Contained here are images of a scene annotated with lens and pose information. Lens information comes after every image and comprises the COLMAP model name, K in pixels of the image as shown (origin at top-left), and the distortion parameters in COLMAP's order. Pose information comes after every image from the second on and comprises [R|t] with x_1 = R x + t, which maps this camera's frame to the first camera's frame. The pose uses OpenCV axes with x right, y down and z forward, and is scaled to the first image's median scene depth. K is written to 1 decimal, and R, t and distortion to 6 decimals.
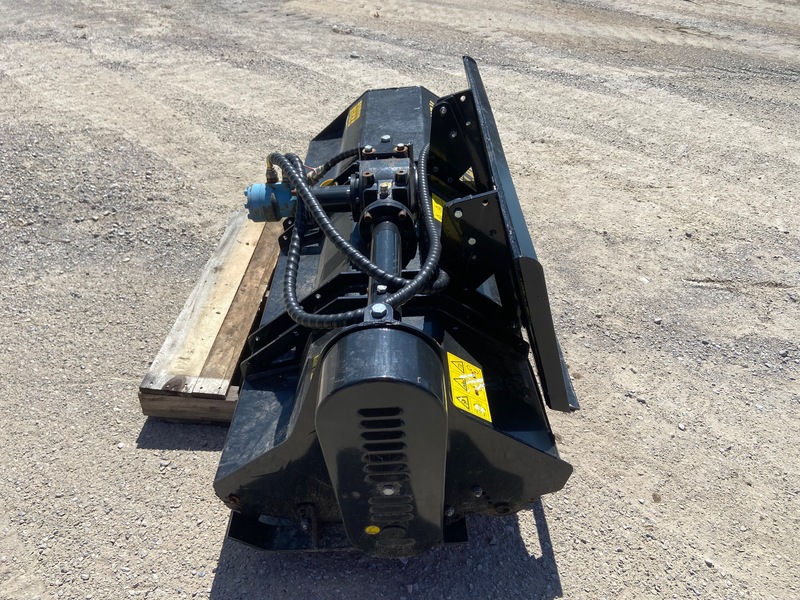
lens RADIAL K [[601.5, 0, 400.0], [0, 601.5, 300.0], [0, 0, 1]] dist [0.140530, -0.181448]
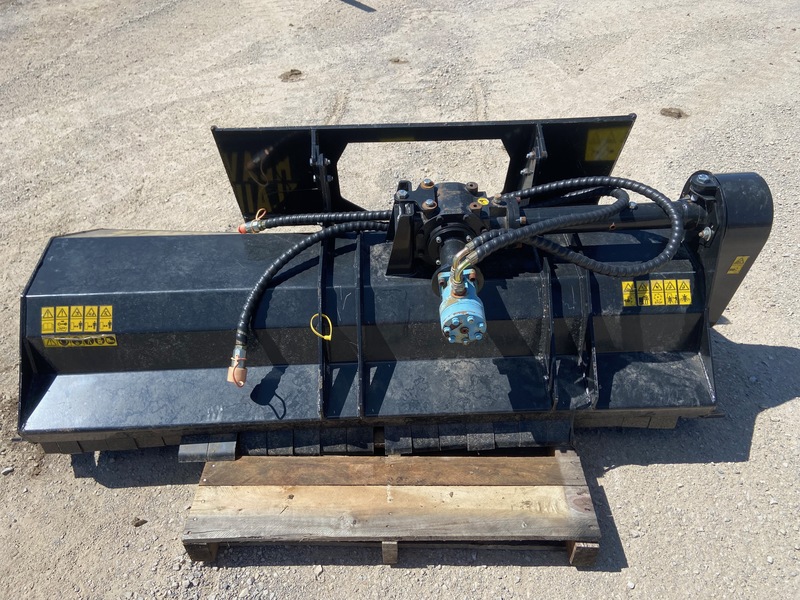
lens RADIAL K [[601.5, 0, 400.0], [0, 601.5, 300.0], [0, 0, 1]] dist [0.140530, -0.181448]
pose [[-0.035299, -0.684690, 0.727979, -0.643010], [0.628694, 0.551023, 0.548742, -0.546354], [-0.776851, 0.477046, 0.411010, 0.556007]]
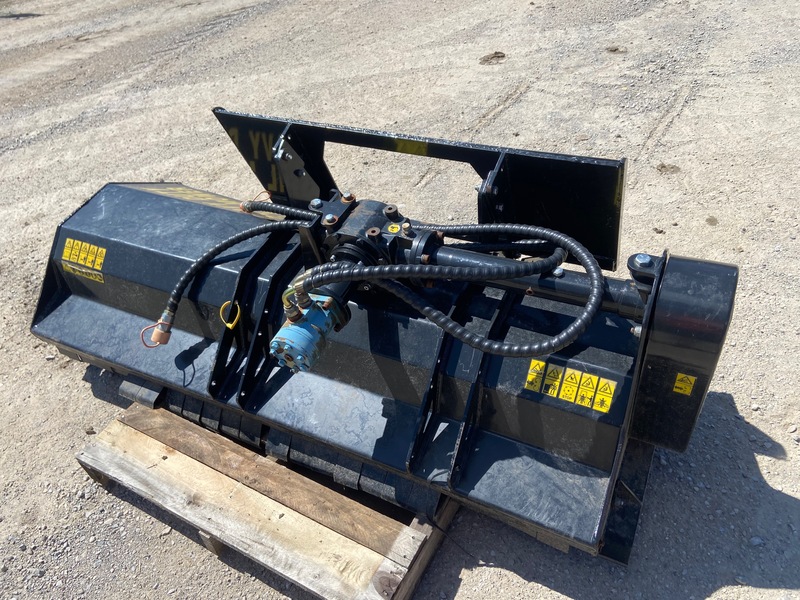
lens RADIAL K [[601.5, 0, 400.0], [0, 601.5, 300.0], [0, 0, 1]] dist [0.140530, -0.181448]
pose [[0.450528, -0.657209, 0.604236, -0.477192], [0.652160, 0.704483, 0.279985, -0.266333], [-0.609682, 0.267917, 0.745995, 0.236415]]
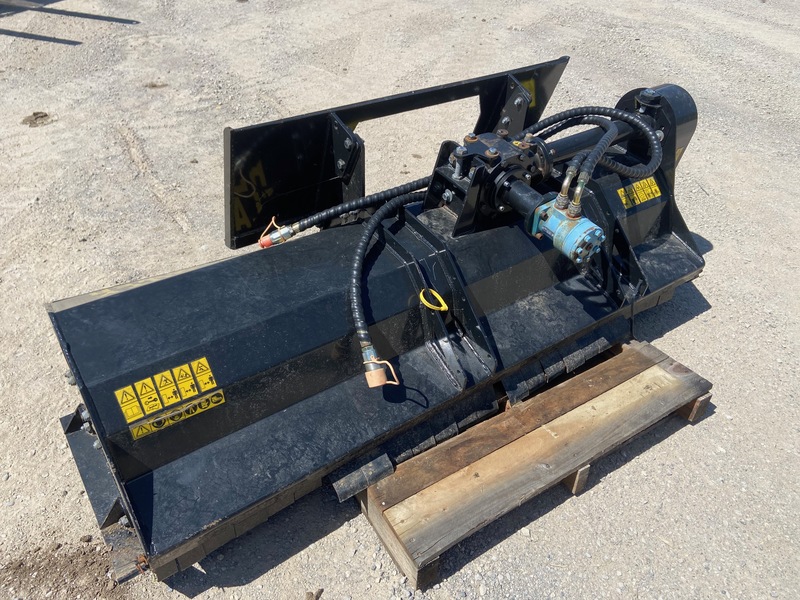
lens RADIAL K [[601.5, 0, 400.0], [0, 601.5, 300.0], [0, 0, 1]] dist [0.140530, -0.181448]
pose [[-0.575542, -0.548461, 0.606582, -0.528583], [0.459547, 0.396639, 0.794666, -0.765950], [-0.676437, 0.736117, 0.023761, 0.965116]]
